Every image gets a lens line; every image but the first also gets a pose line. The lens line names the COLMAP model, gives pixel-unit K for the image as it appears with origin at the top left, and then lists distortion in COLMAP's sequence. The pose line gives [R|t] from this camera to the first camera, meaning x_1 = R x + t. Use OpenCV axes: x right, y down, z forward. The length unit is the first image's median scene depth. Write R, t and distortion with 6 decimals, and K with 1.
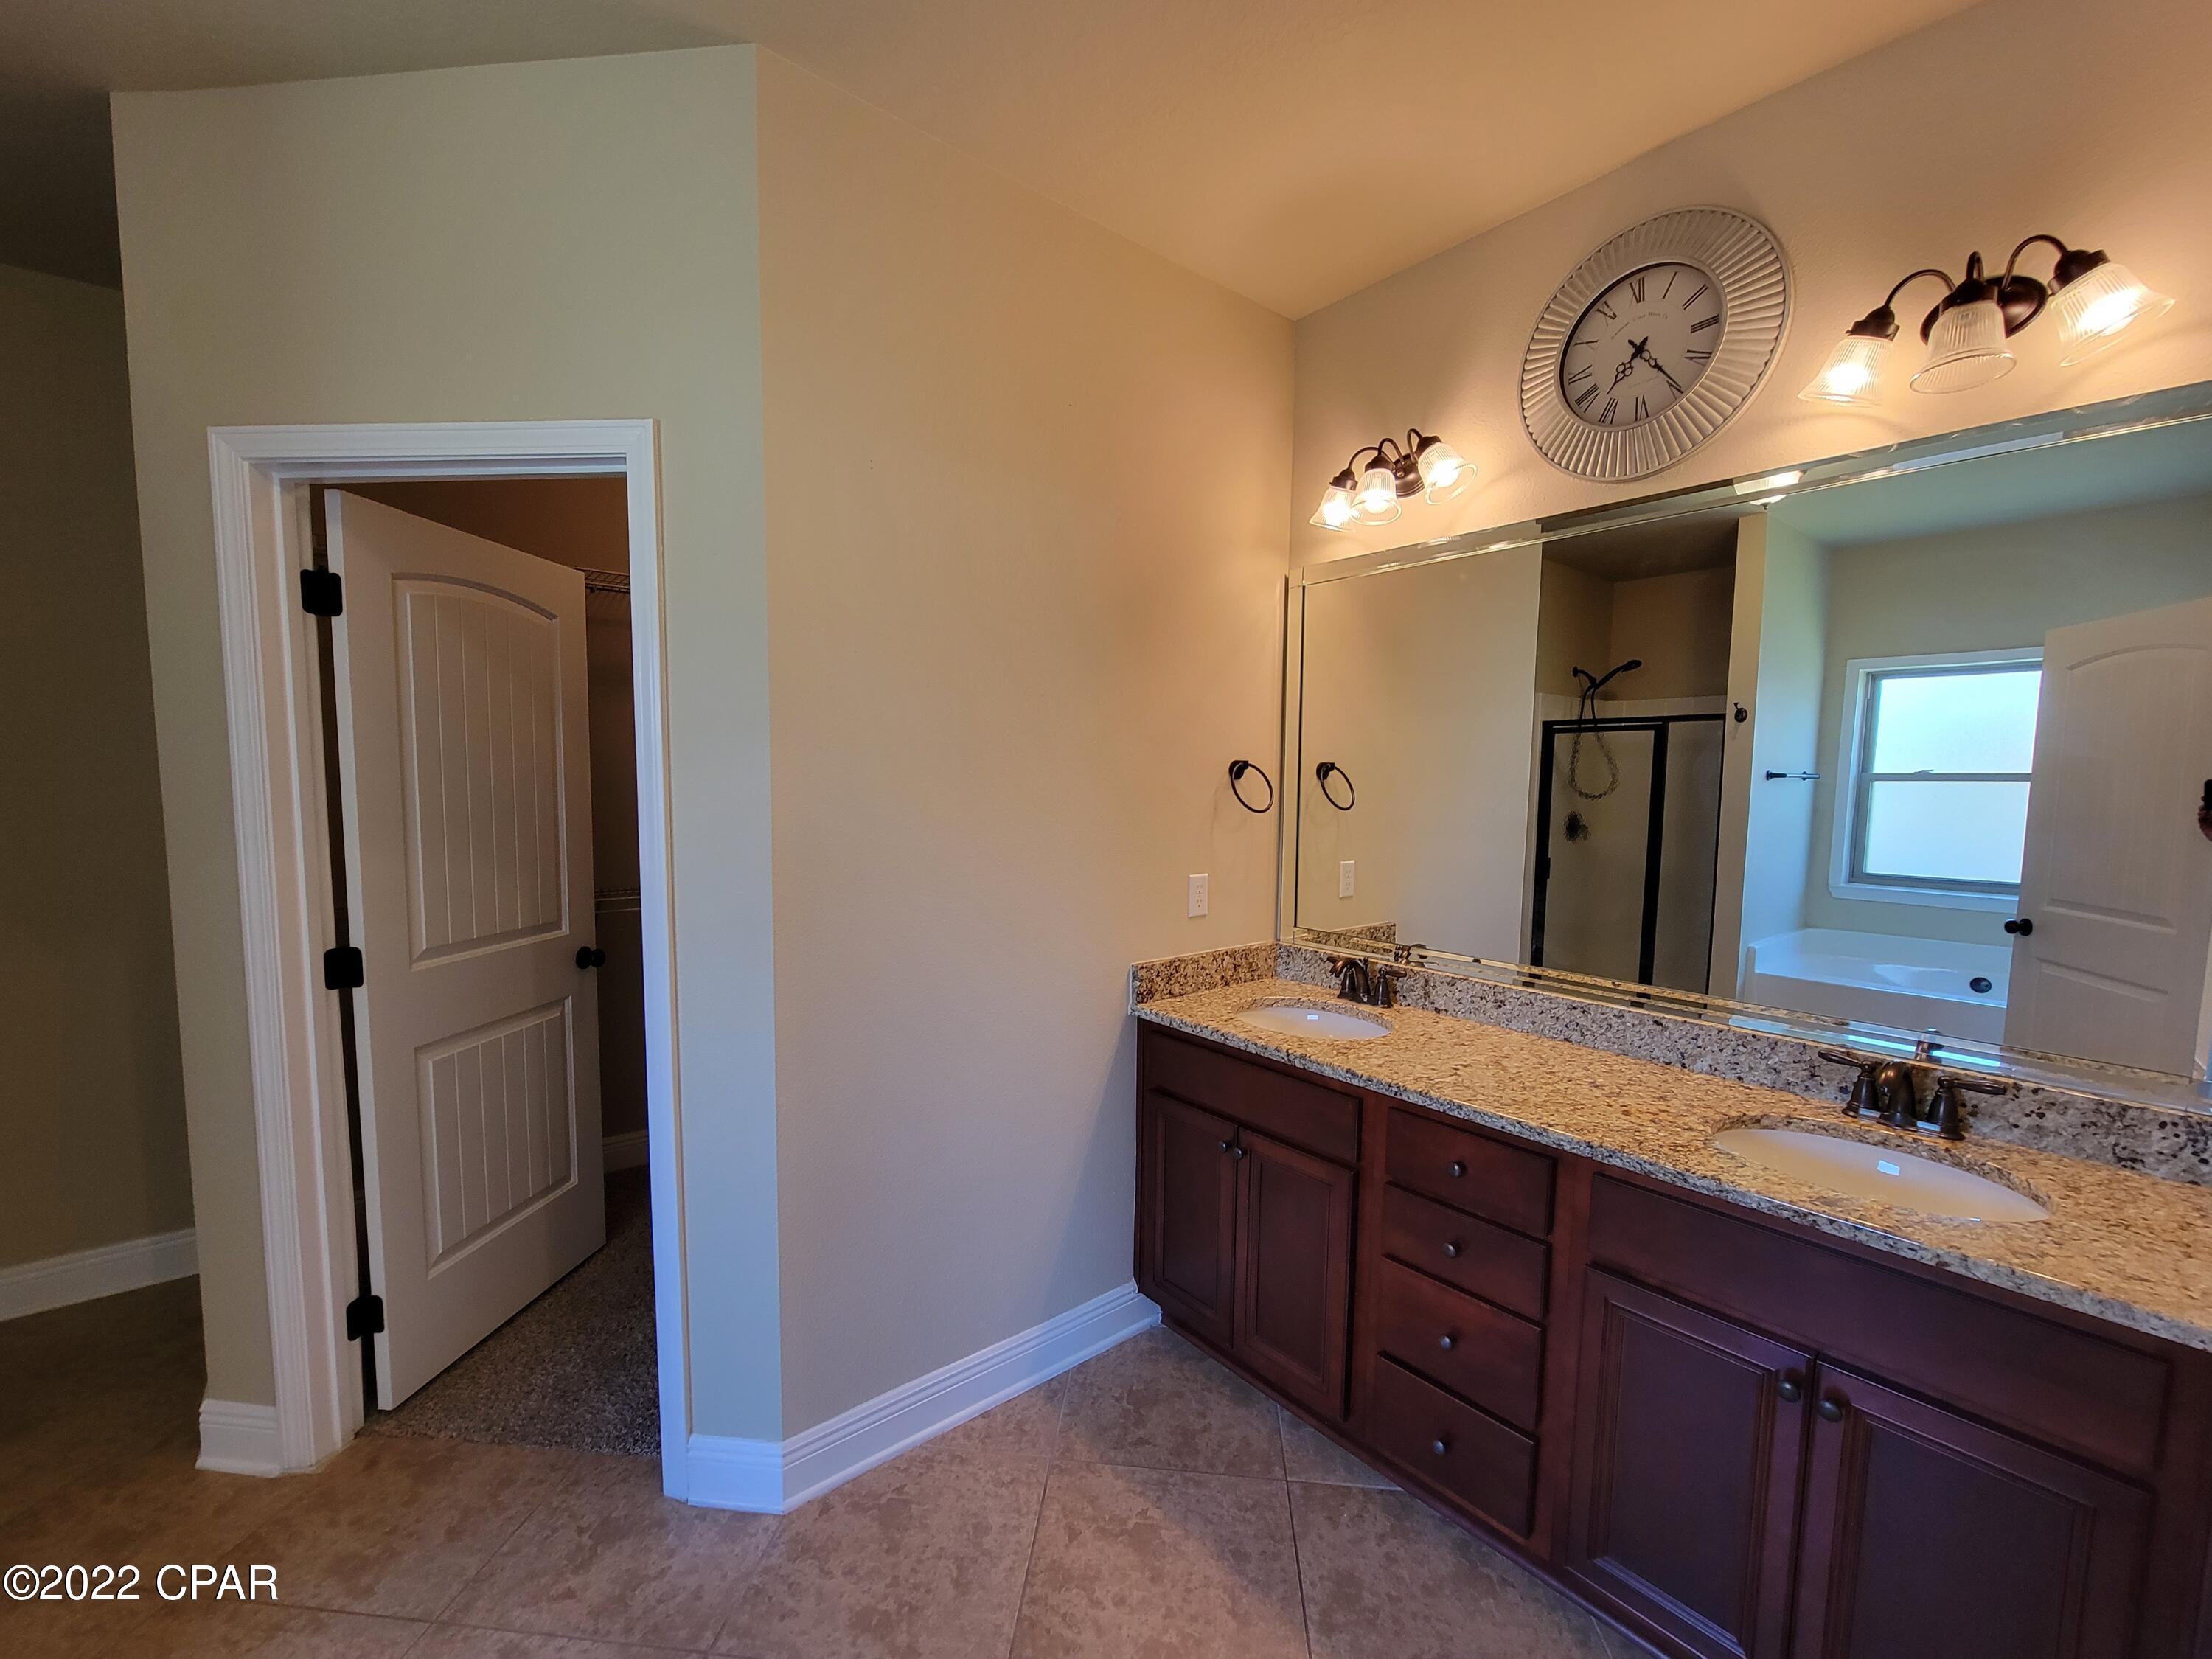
lens RADIAL K [[910.6, 0, 1095.4], [0, 910.6, 857.2], [0, 0, 1]] dist [-0.001347, 0.000077]
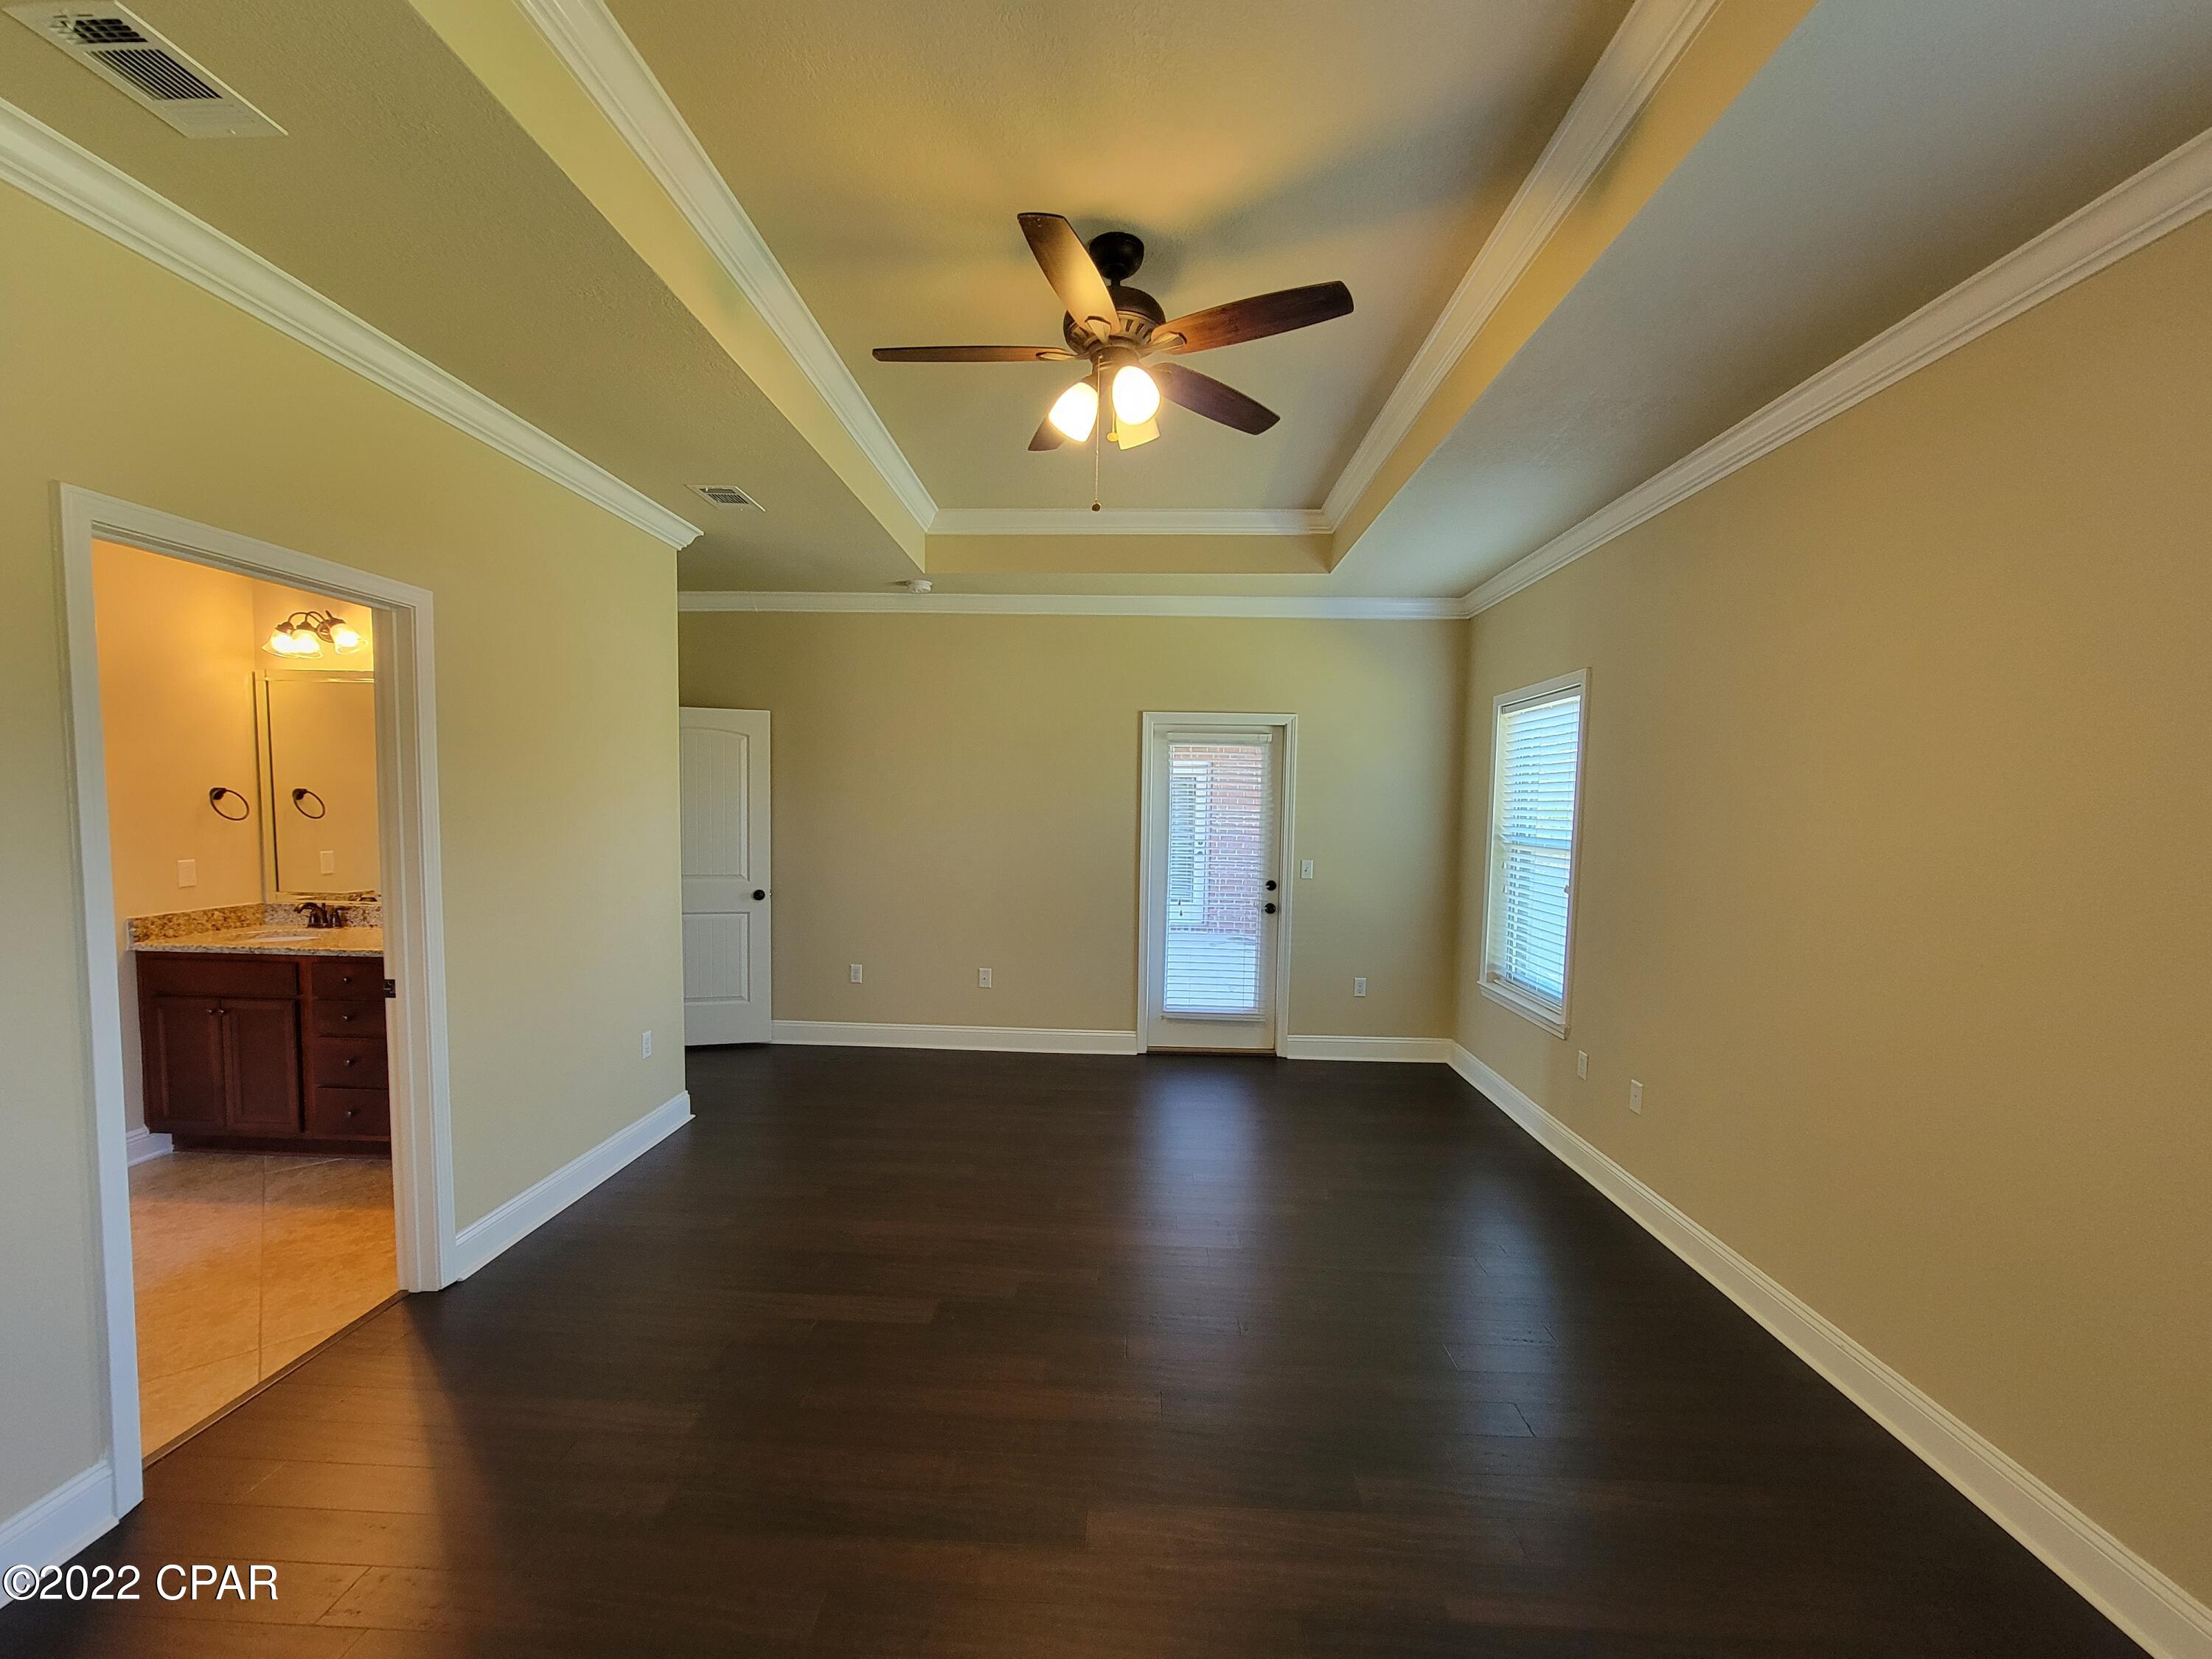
lens RADIAL K [[910.6, 0, 1095.4], [0, 910.6, 857.2], [0, 0, 1]] dist [-0.001347, 0.000077]
pose [[0.669714, -0.047327, 0.741110, 0.000688], [0.061115, 0.998094, 0.008511, 0.102205], [-0.740100, 0.039593, 0.671330, -1.291444]]
